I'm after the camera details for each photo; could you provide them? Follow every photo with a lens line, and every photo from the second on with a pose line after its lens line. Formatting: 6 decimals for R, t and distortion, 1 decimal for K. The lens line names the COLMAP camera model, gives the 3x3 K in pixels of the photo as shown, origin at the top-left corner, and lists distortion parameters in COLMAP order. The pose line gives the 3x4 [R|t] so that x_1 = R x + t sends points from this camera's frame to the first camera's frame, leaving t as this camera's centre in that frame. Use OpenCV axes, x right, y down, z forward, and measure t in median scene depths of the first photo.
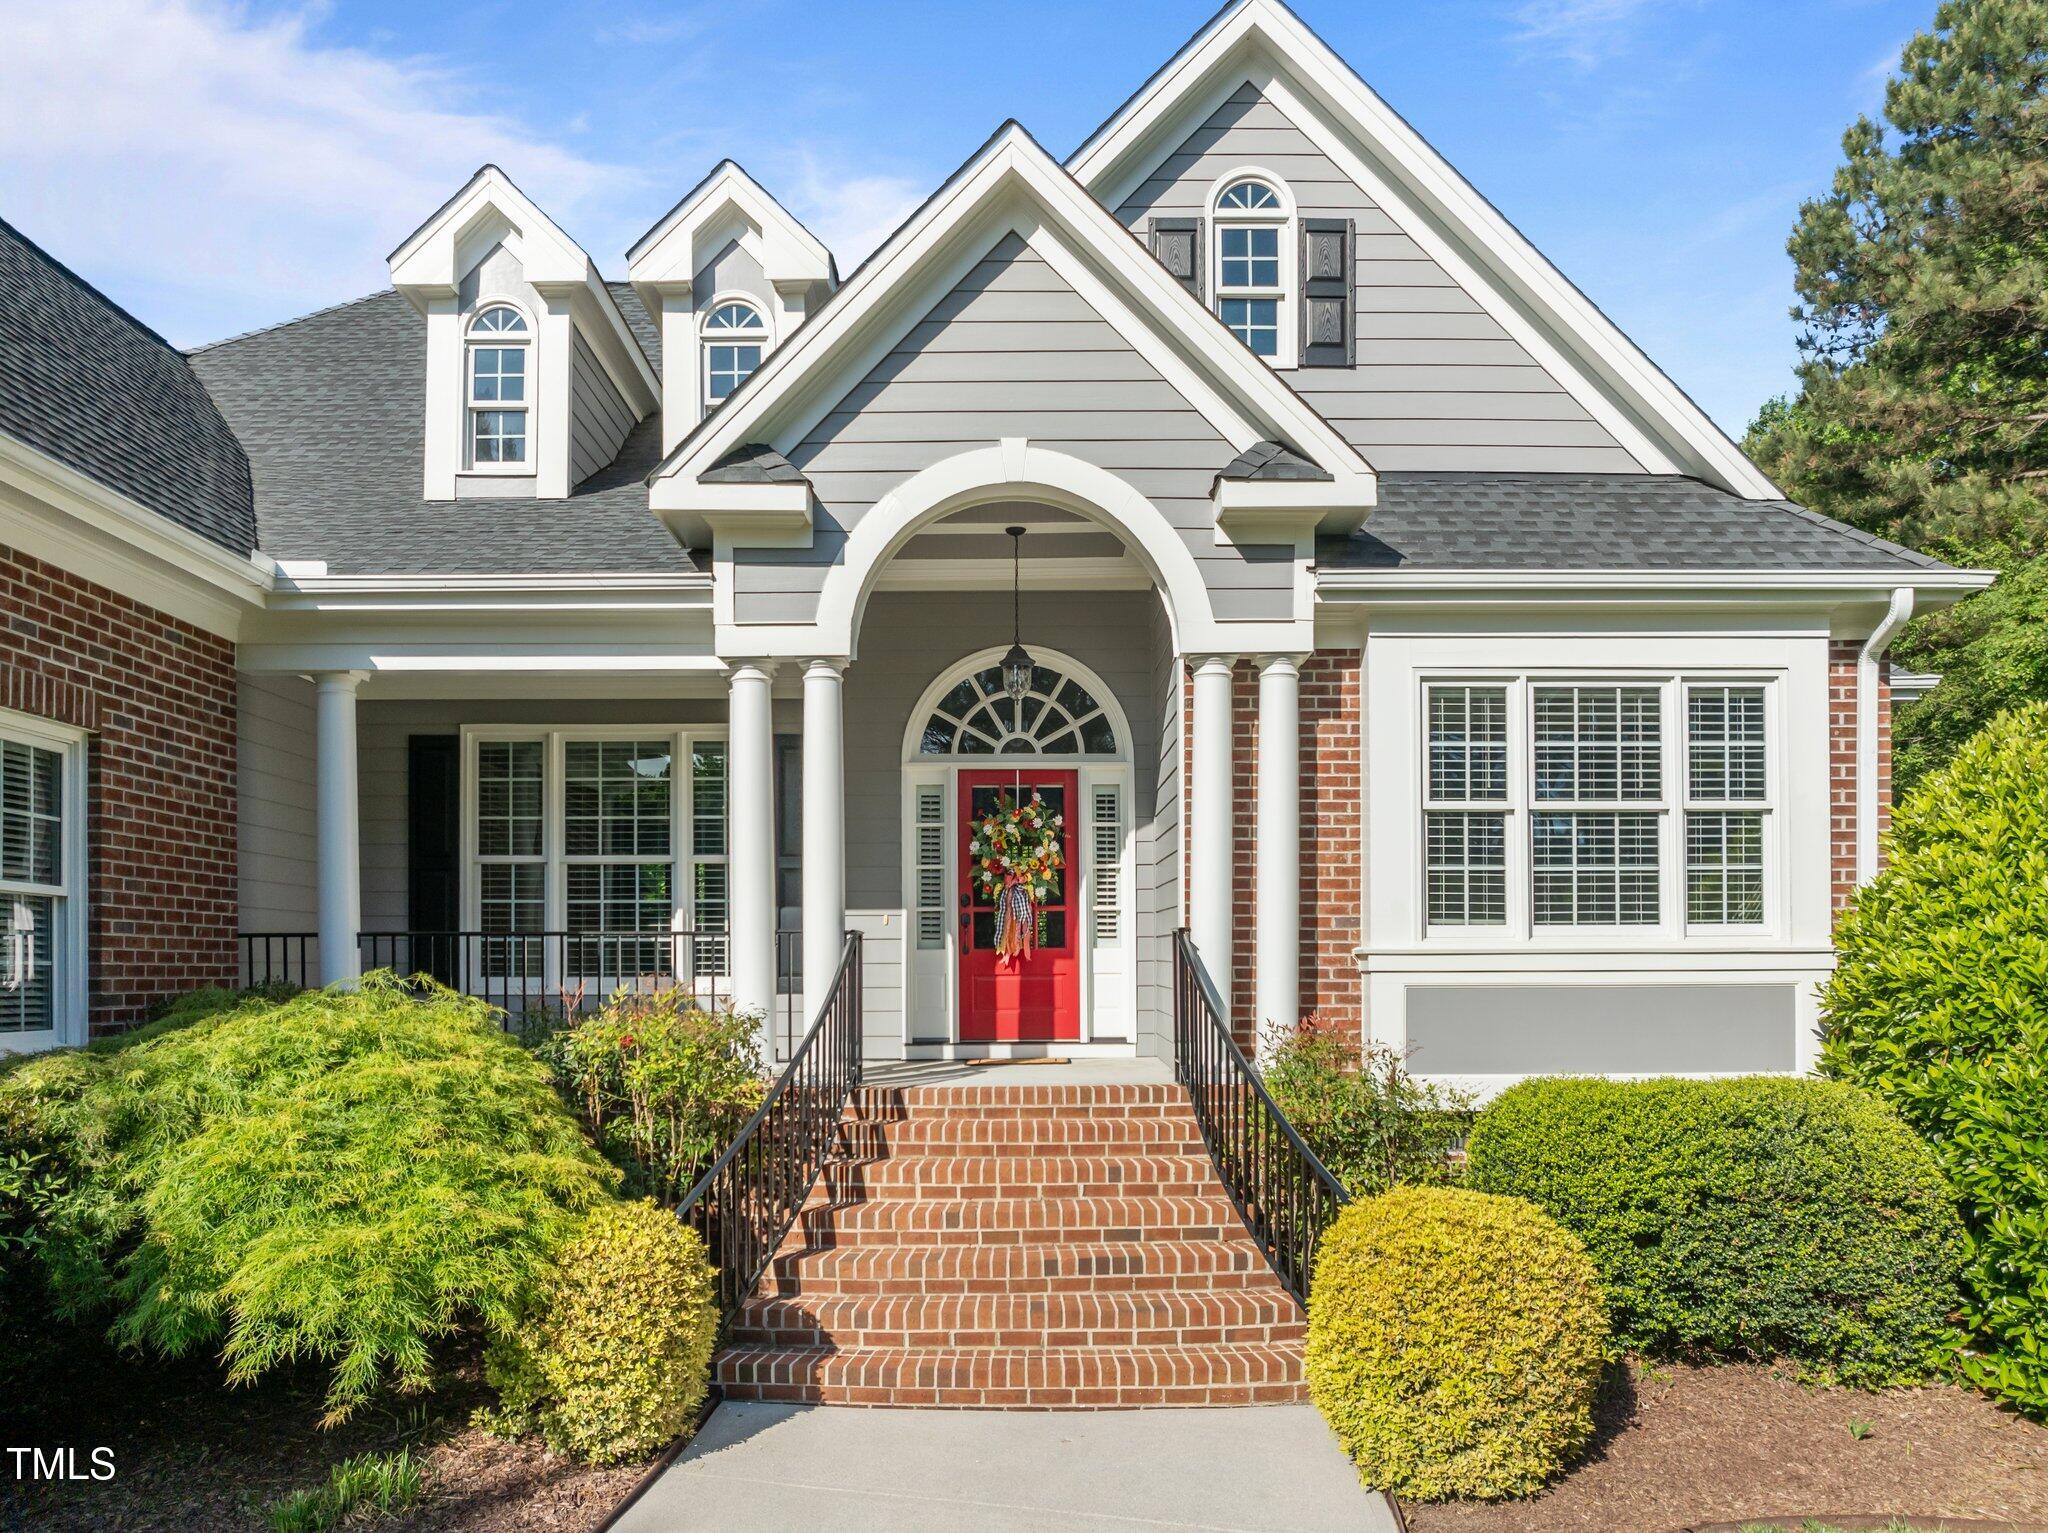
lens RADIAL K [[1518.9, 0, 1025.8], [0, 1518.9, 977.8], [0, 0, 1]] dist [-0.003642, -0.073595]
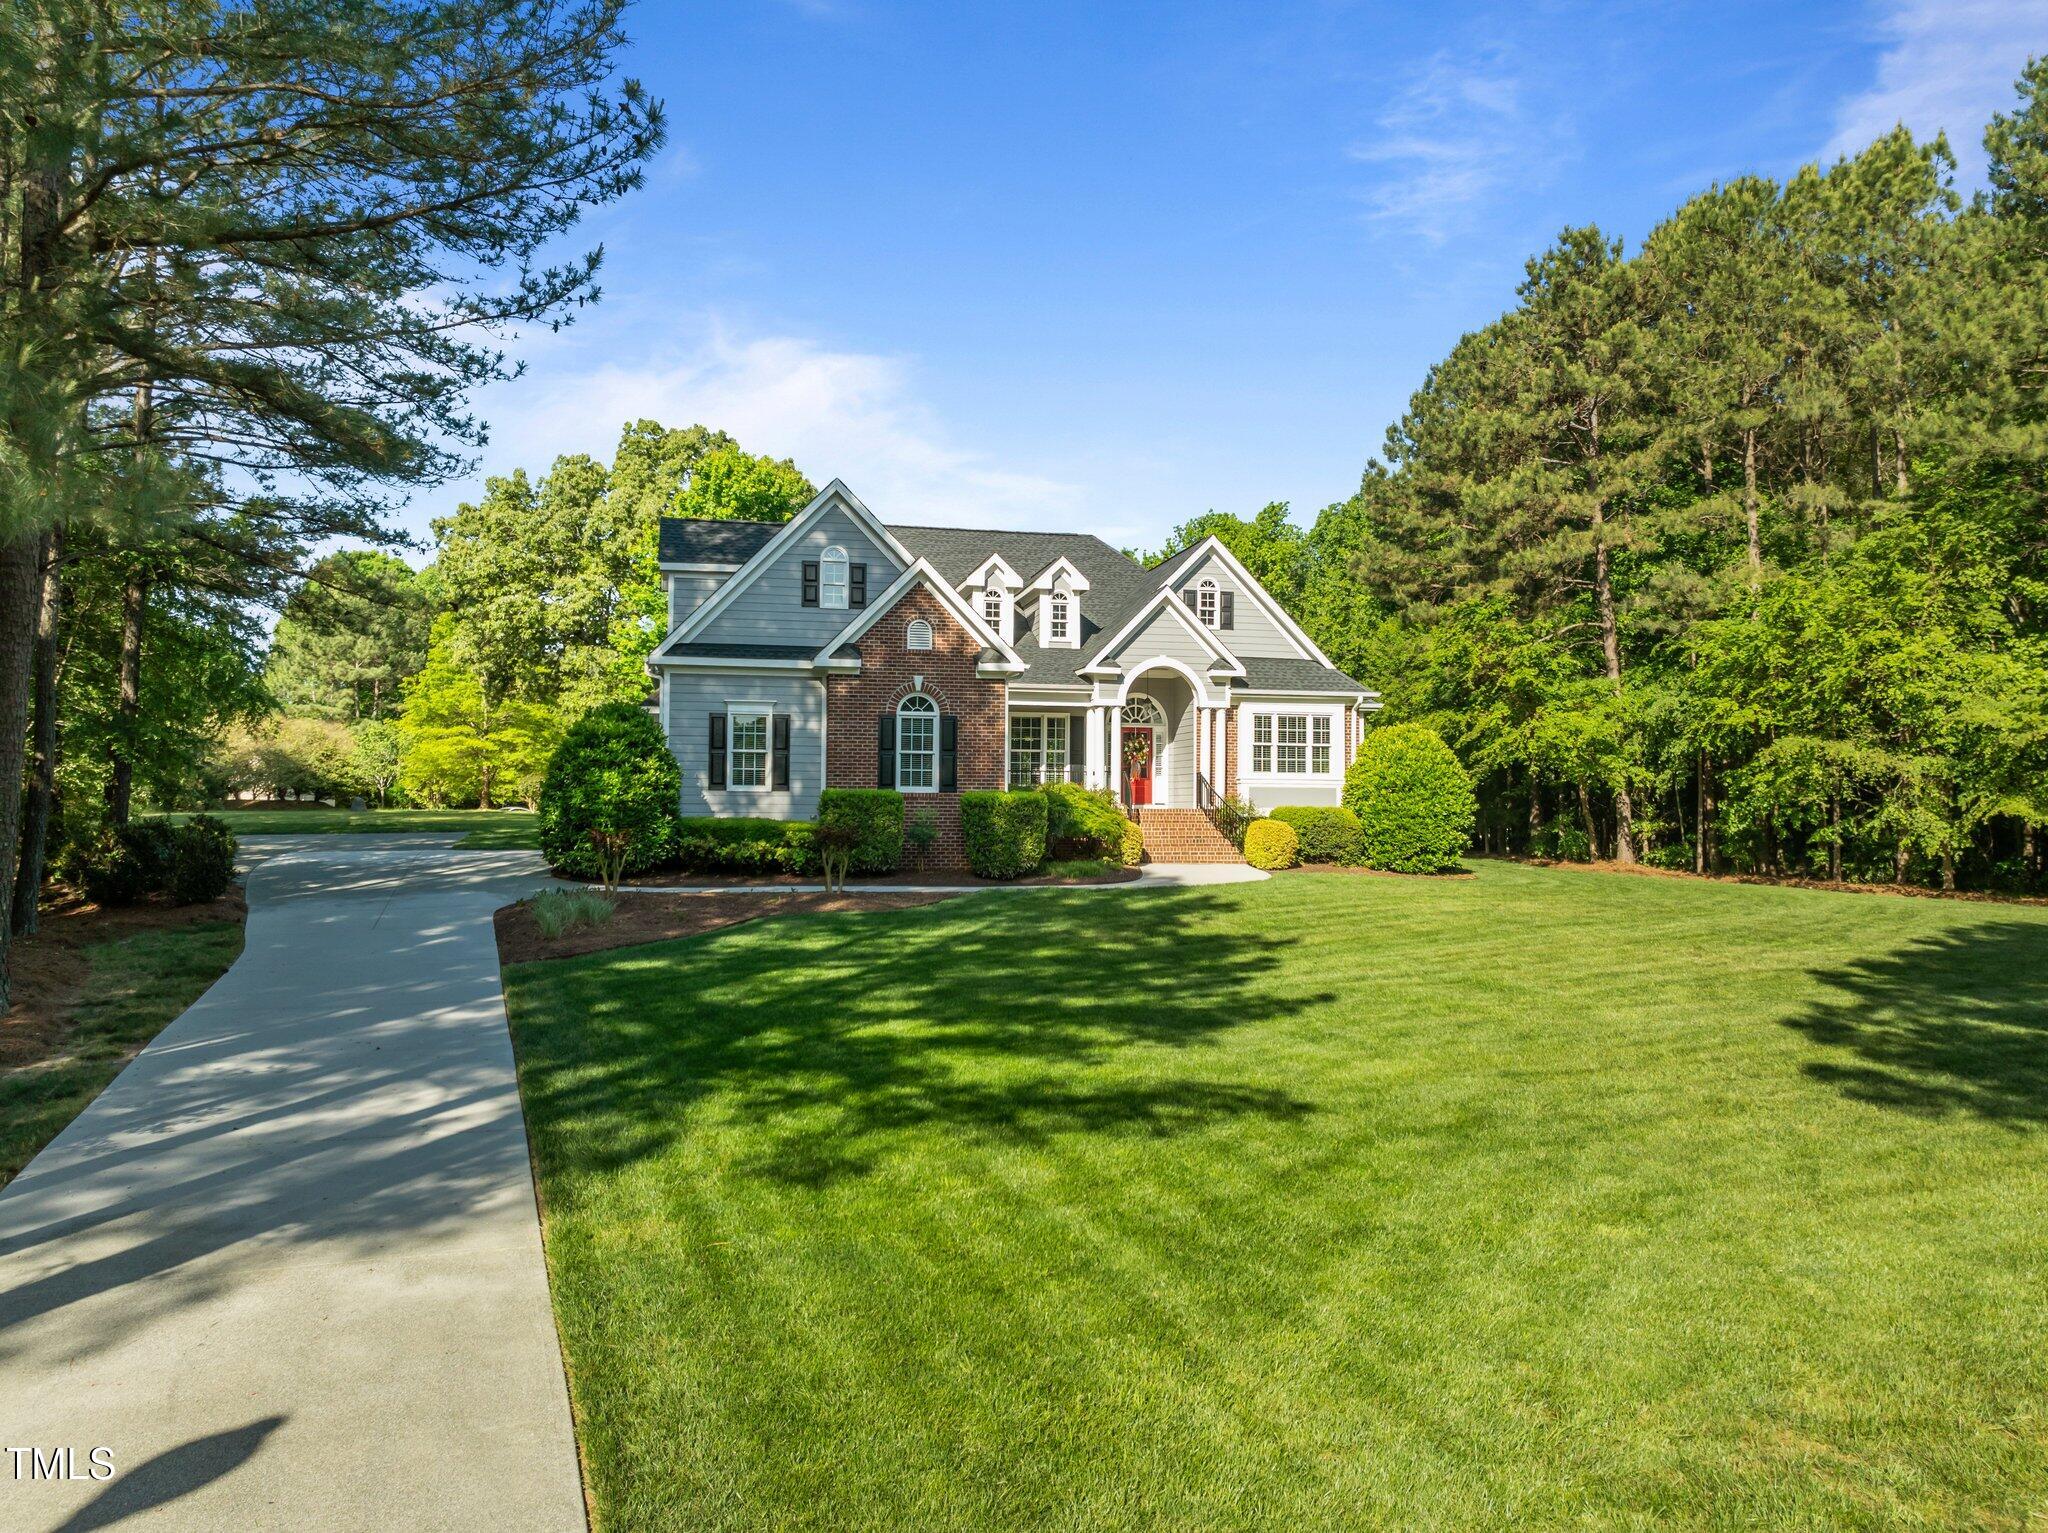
lens RADIAL K [[1442.9, 0, 1023.3], [0, 1442.9, 805.0], [0, 0, 1]] dist [-0.049619, -0.000131]
pose [[0.978731, 0.009982, 0.204905, -1.169900], [-0.006548, 0.999827, -0.017429, 0.128626], [-0.205043, 0.015717, 0.978627, -2.754045]]
